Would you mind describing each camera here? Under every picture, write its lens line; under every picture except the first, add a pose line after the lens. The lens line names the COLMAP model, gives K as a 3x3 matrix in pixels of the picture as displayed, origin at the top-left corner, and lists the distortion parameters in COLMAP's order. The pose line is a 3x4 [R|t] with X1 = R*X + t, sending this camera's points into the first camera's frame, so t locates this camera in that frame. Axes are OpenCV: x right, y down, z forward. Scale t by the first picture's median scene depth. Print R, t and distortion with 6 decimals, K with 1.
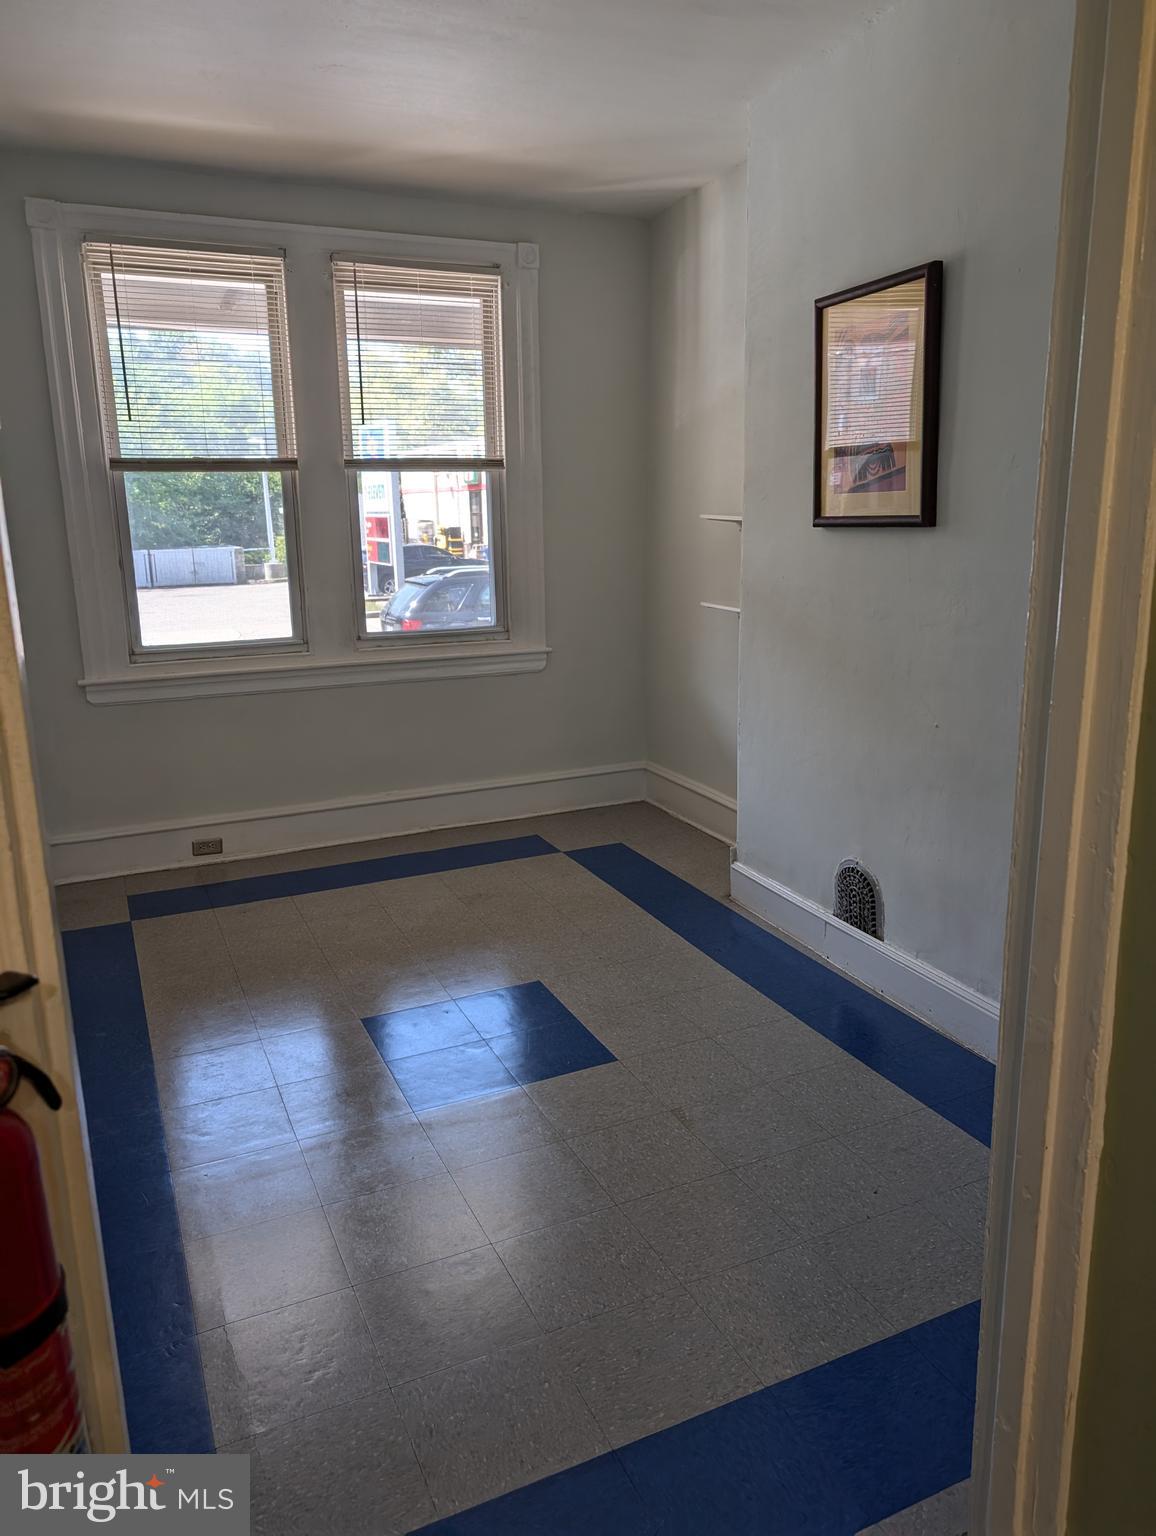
lens RADIAL K [[1060.4, 0, 584.0], [0, 1060.4, 758.0], [0, 0, 1]] dist [0.028481, -0.009550]
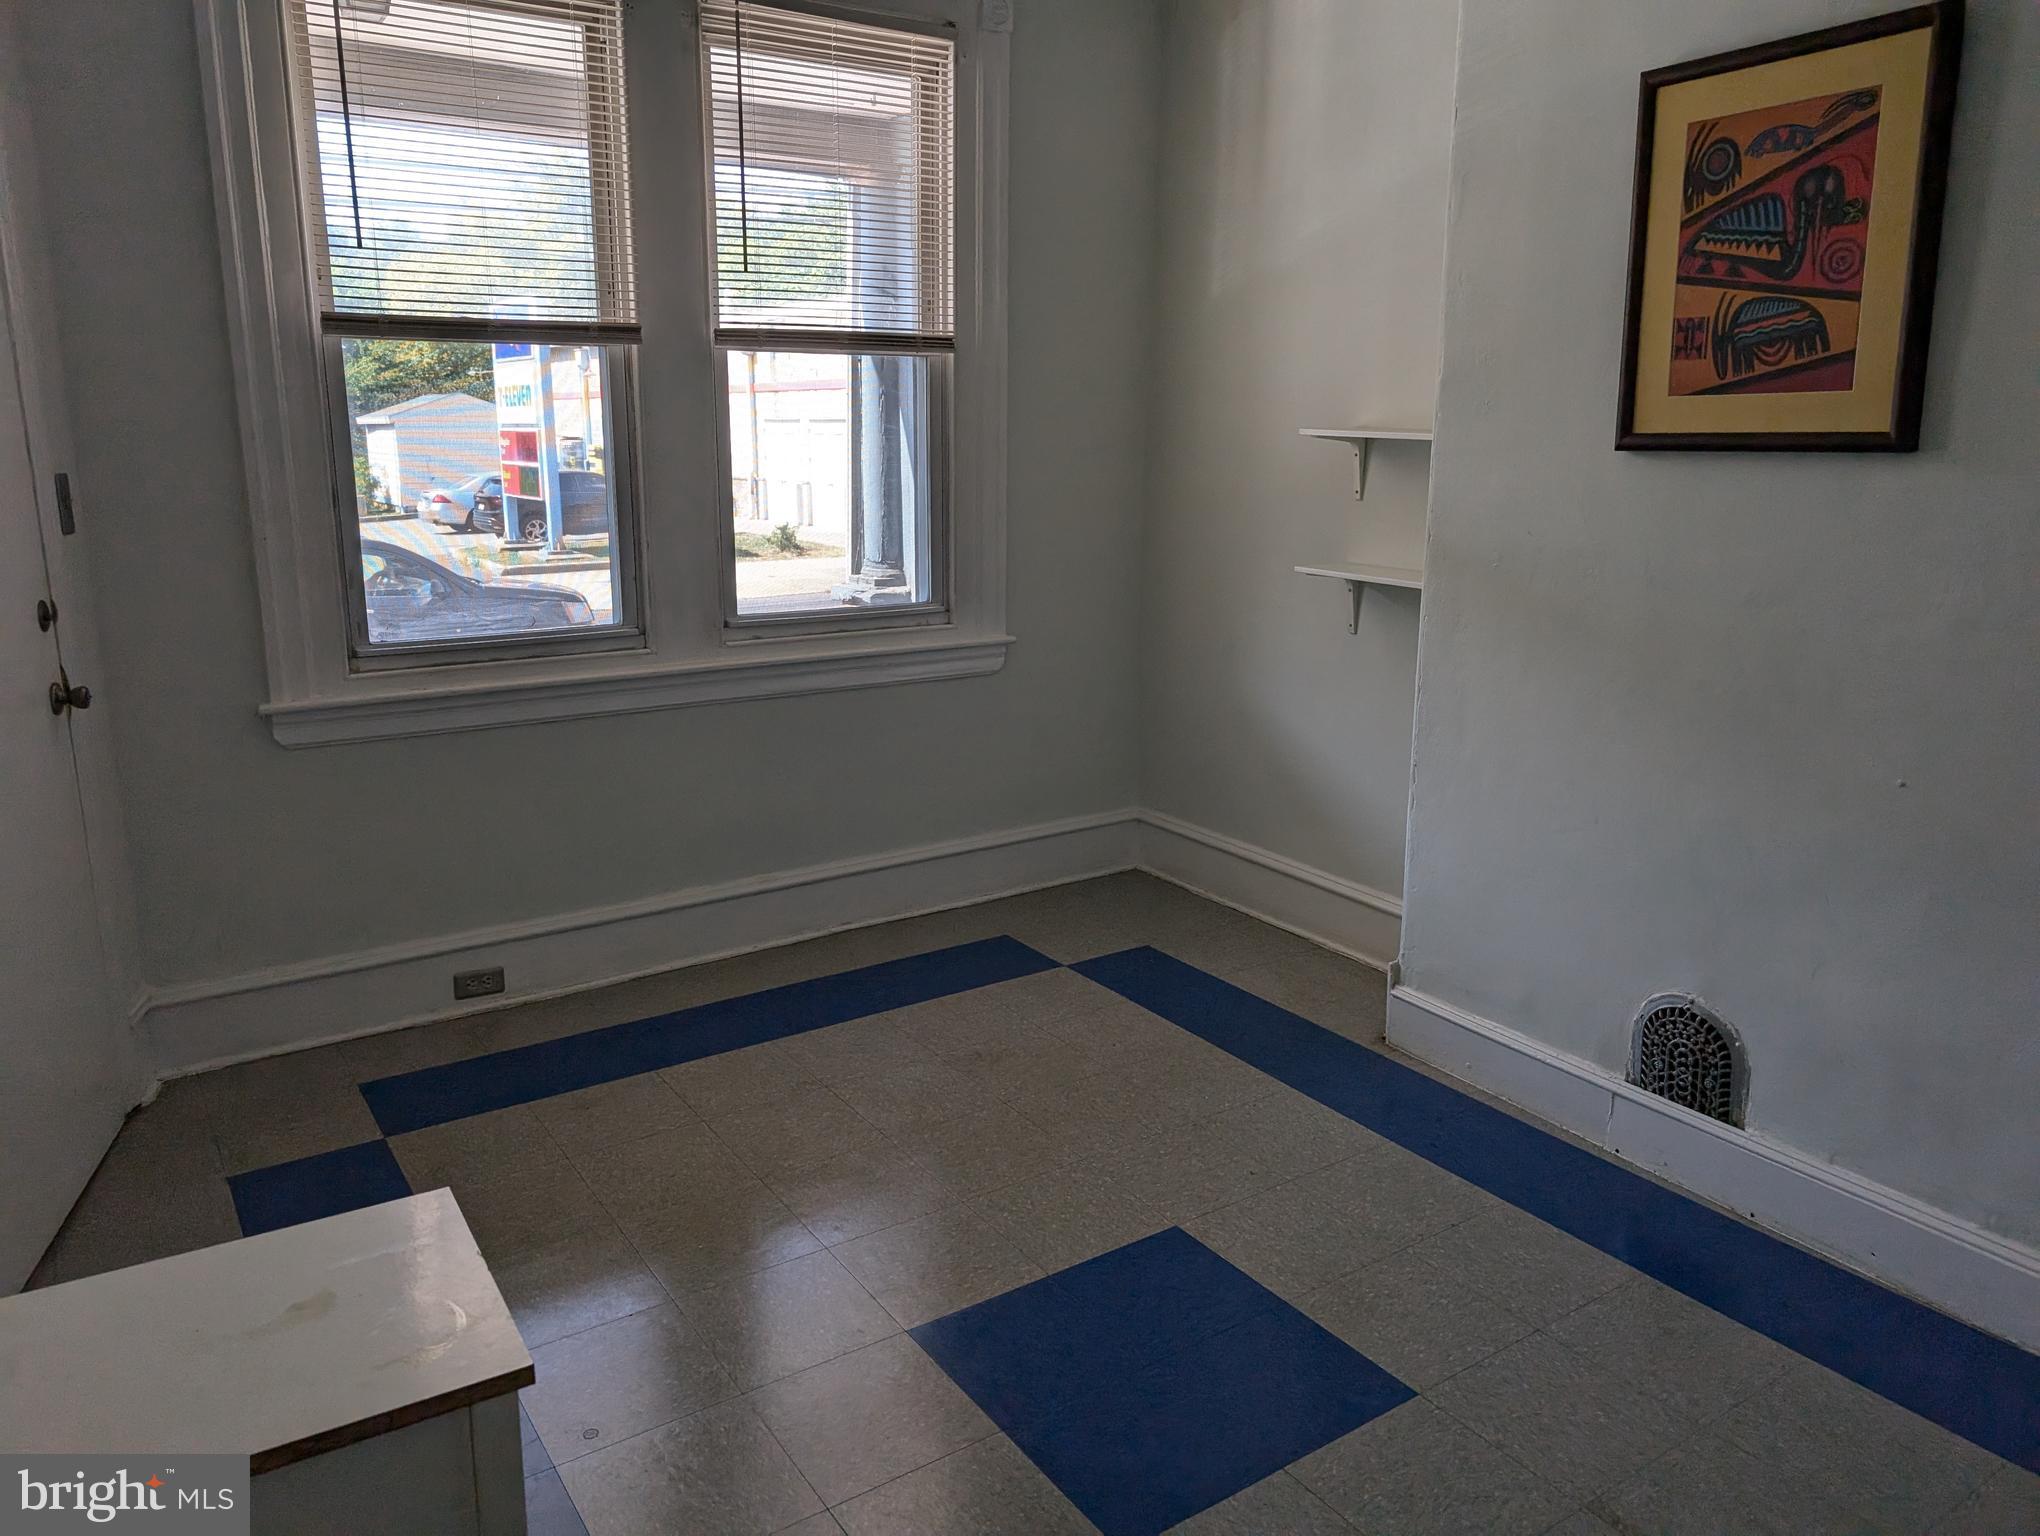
lens RADIAL K [[1447.4, 0, 1045.9], [0, 1447.4, 759.4], [0, 0, 1]] dist [0.012626, -0.005409]
pose [[0.988235, -0.017516, 0.151934, -0.190577], [0.018253, 0.999827, -0.003455, -0.035871], [-0.151848, 0.006187, 0.988385, 0.189185]]
